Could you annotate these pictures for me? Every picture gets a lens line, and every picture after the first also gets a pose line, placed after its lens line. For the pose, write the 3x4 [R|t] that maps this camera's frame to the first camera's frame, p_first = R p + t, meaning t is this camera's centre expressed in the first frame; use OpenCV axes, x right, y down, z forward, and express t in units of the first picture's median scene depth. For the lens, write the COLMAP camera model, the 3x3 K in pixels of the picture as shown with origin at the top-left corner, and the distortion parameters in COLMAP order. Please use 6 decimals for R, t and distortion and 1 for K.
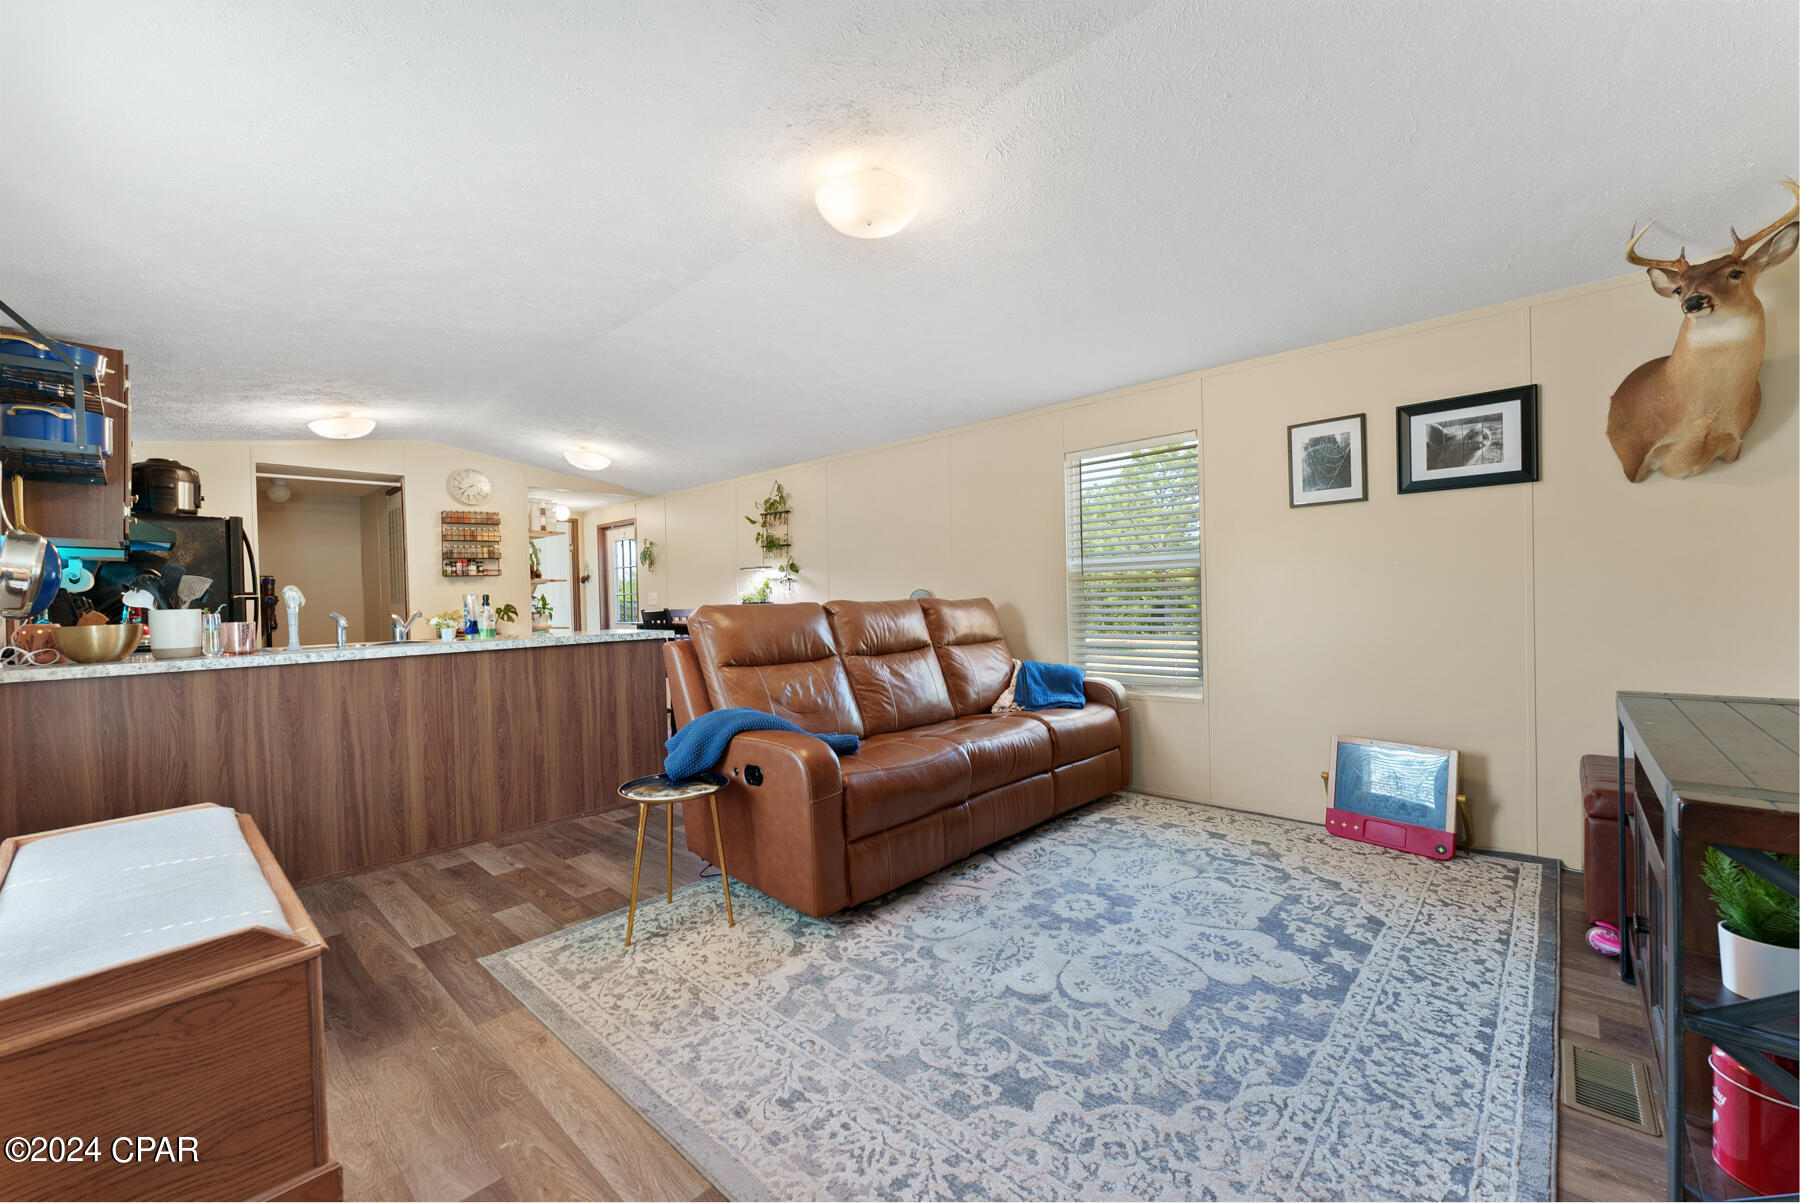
lens RADIAL K [[710.2, 0, 899.2], [0, 710.2, 605.1], [0, 0, 1]] dist [0.001399, 0.000197]
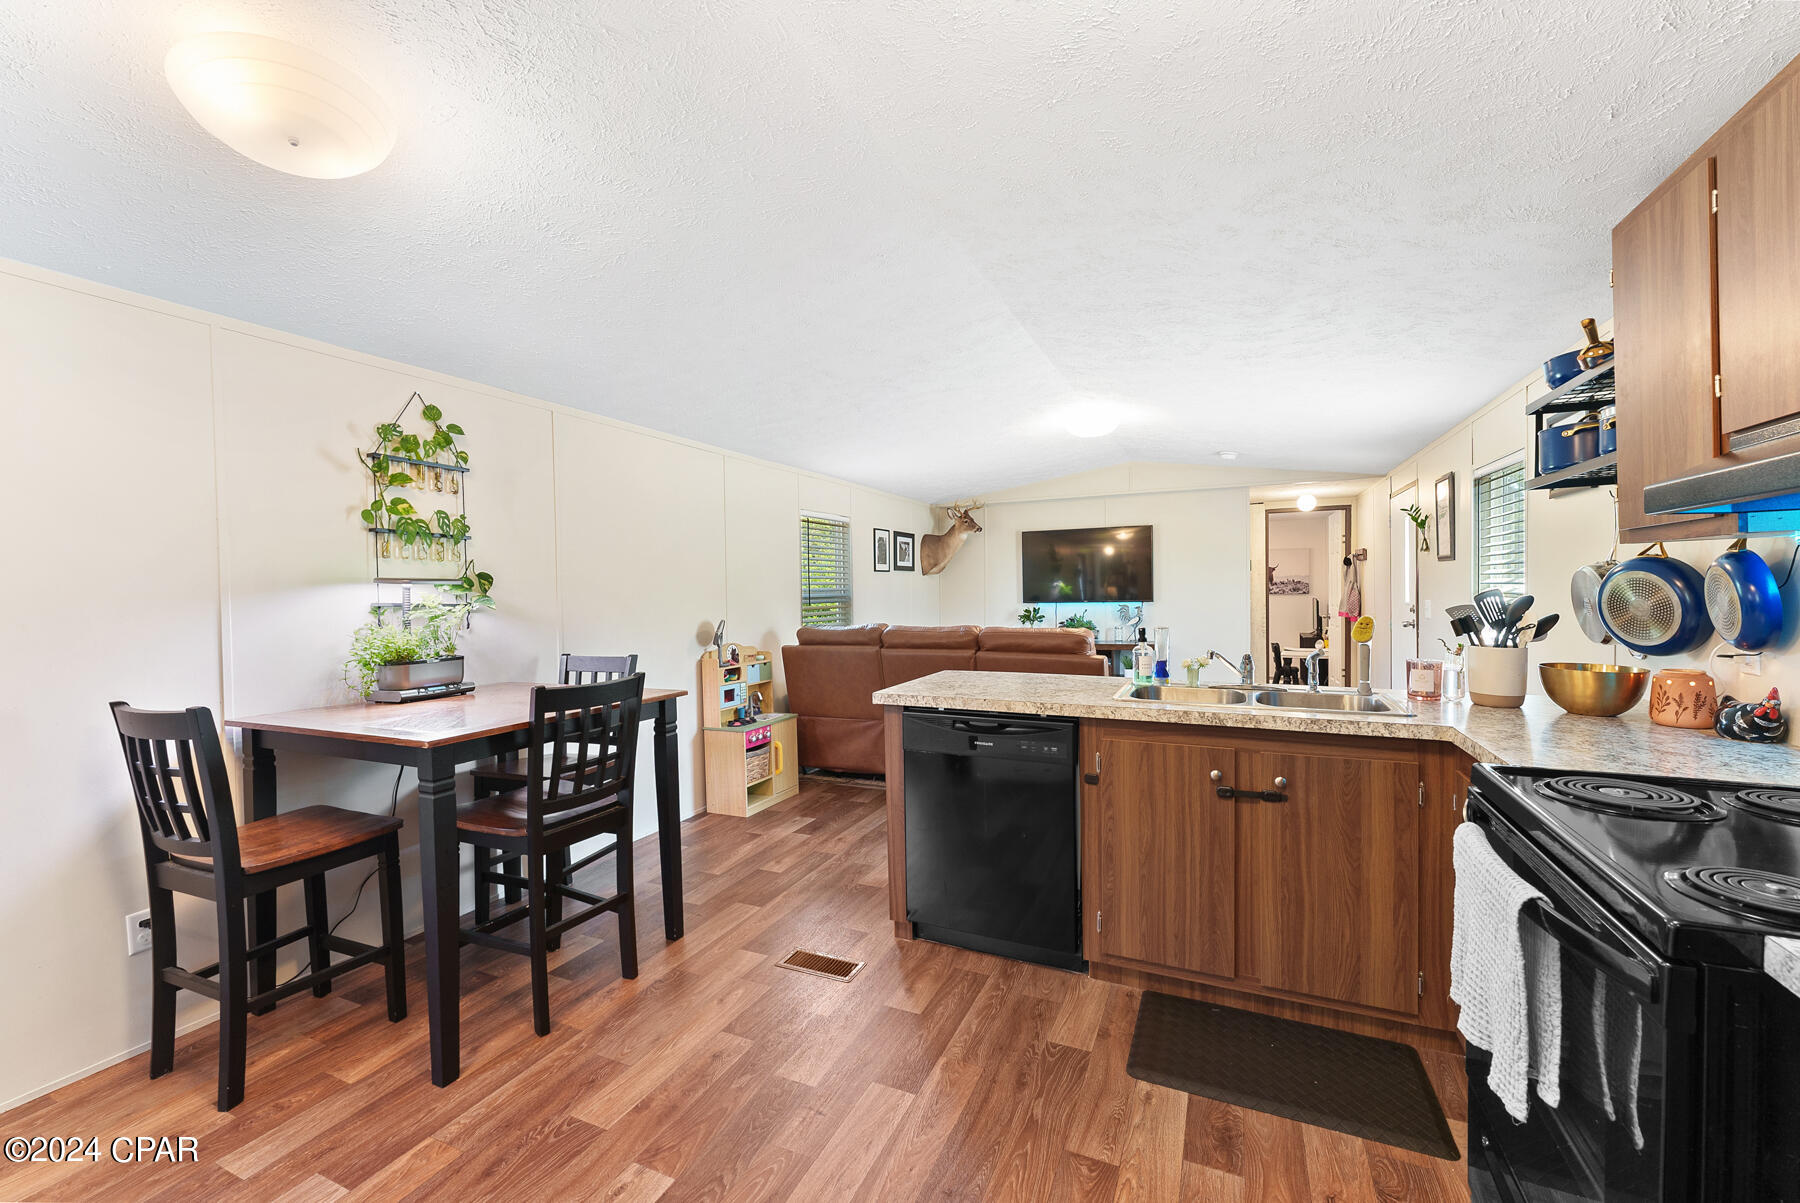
lens RADIAL K [[734.9, 0, 900.0], [0, 734.9, 601.5], [0, 0, 1]] dist [-0.000311, -0.000060]
pose [[-0.314570, 0.014958, 0.949117, -1.912287], [0.034492, 0.999396, -0.004319, -0.067711], [-0.948608, 0.031378, -0.314895, 2.258761]]
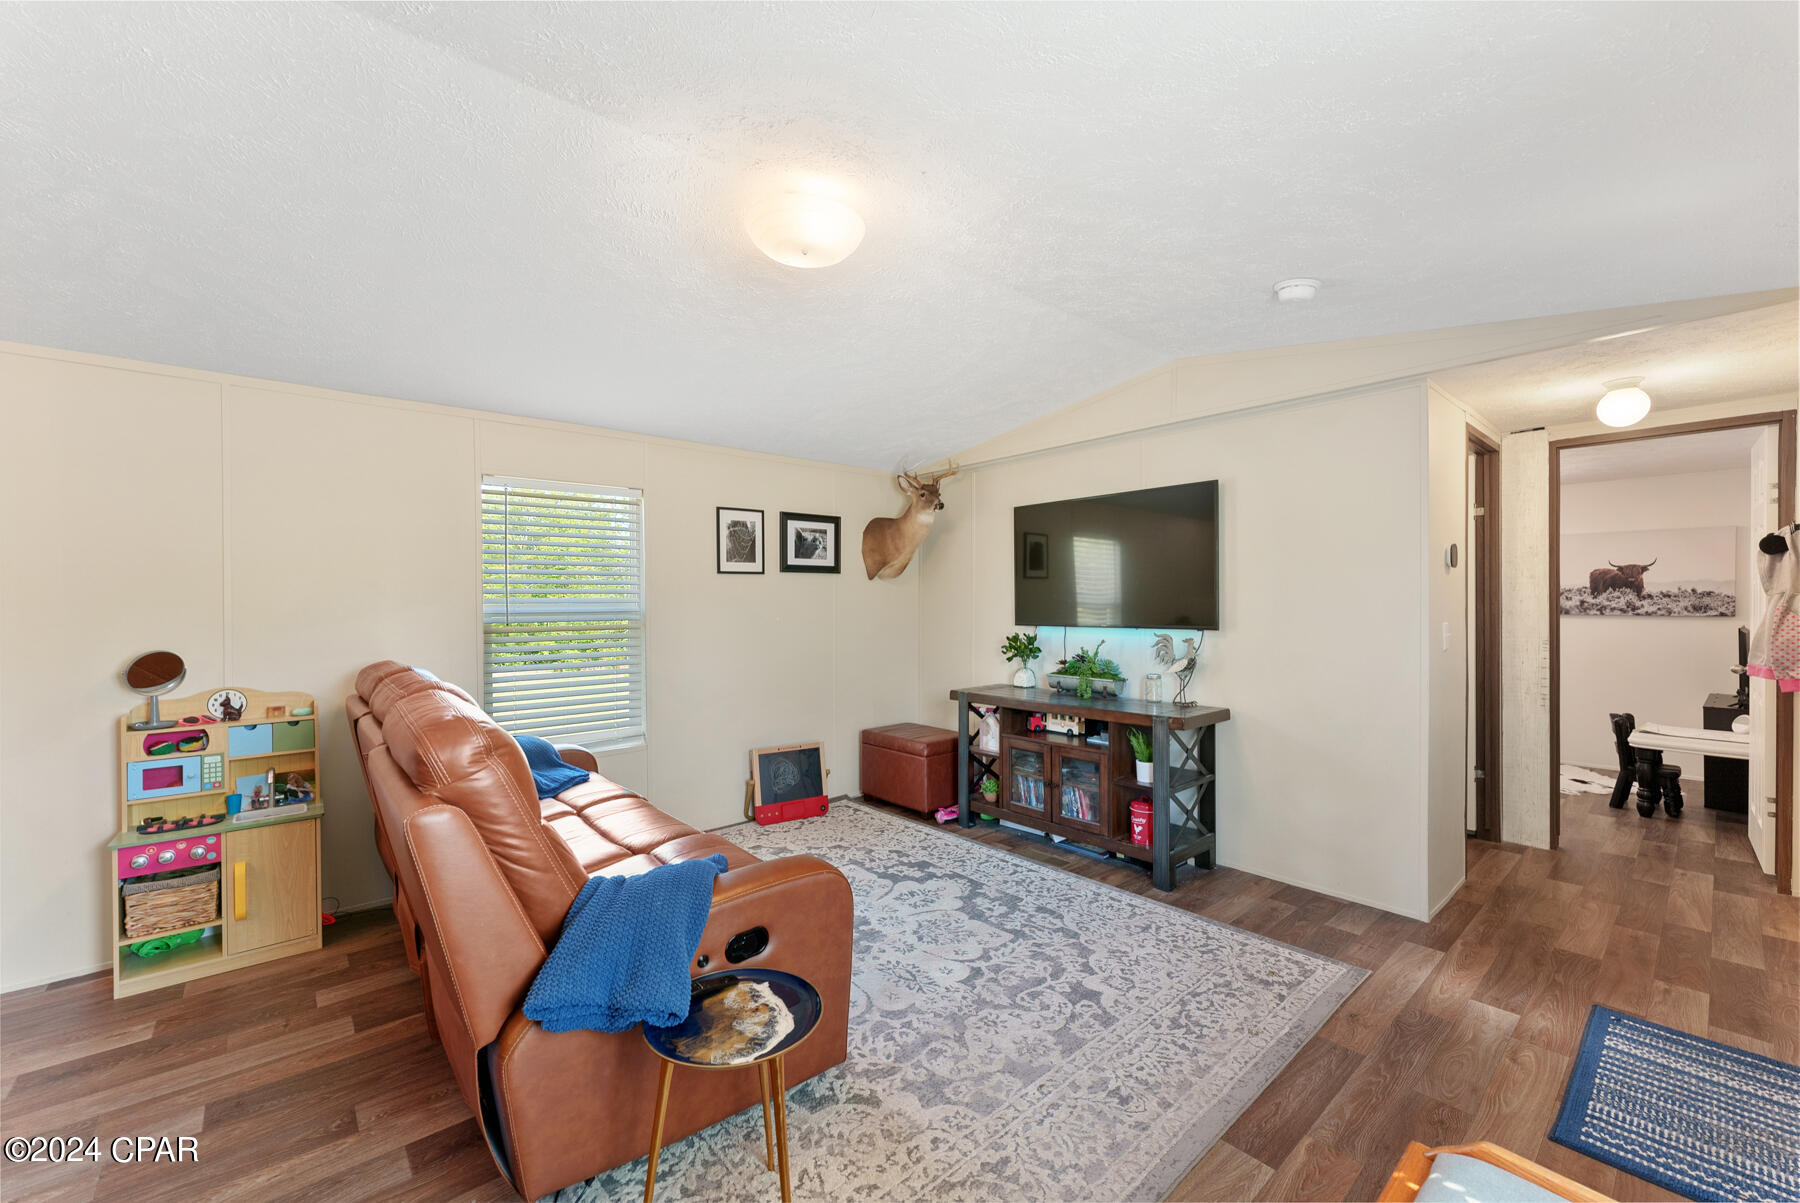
lens RADIAL K [[710.2, 0, 899.2], [0, 710.2, 605.1], [0, 0, 1]] dist [0.001399, 0.000197]
pose [[0.114030, 0.014906, 0.993365, -0.922489], [0.014101, 0.999762, -0.016621, -0.082650], [-0.993377, 0.015902, 0.113793, 0.799957]]
